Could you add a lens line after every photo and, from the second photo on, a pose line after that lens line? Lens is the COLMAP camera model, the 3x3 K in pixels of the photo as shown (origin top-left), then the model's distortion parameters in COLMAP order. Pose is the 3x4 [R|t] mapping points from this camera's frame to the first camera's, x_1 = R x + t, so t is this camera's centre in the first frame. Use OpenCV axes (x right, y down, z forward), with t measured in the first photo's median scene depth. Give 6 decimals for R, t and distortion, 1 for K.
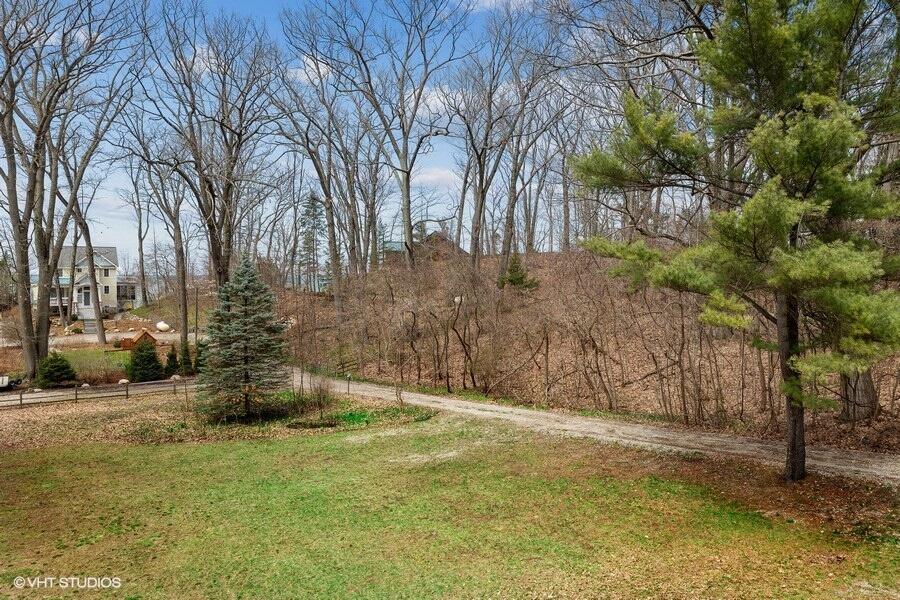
lens RADIAL K [[611.4, 0, 447.2], [0, 611.4, 293.1], [0, 0, 1]] dist [-0.001331, -0.003255]
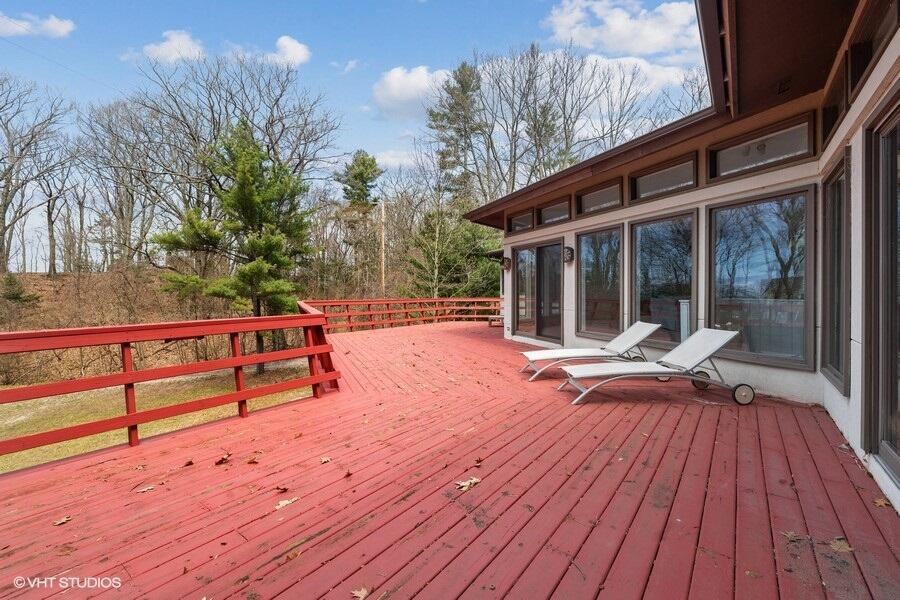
lens RADIAL K [[401.2, 0, 474.4], [0, 401.2, 290.9], [0, 0, 1]] dist [-0.000821, 0.000868]
pose [[0.463857, -0.010387, 0.885849, -0.208880], [0.032557, 0.999456, -0.005328, 0.004794], [-0.885312, 0.031312, 0.463943, -0.237058]]
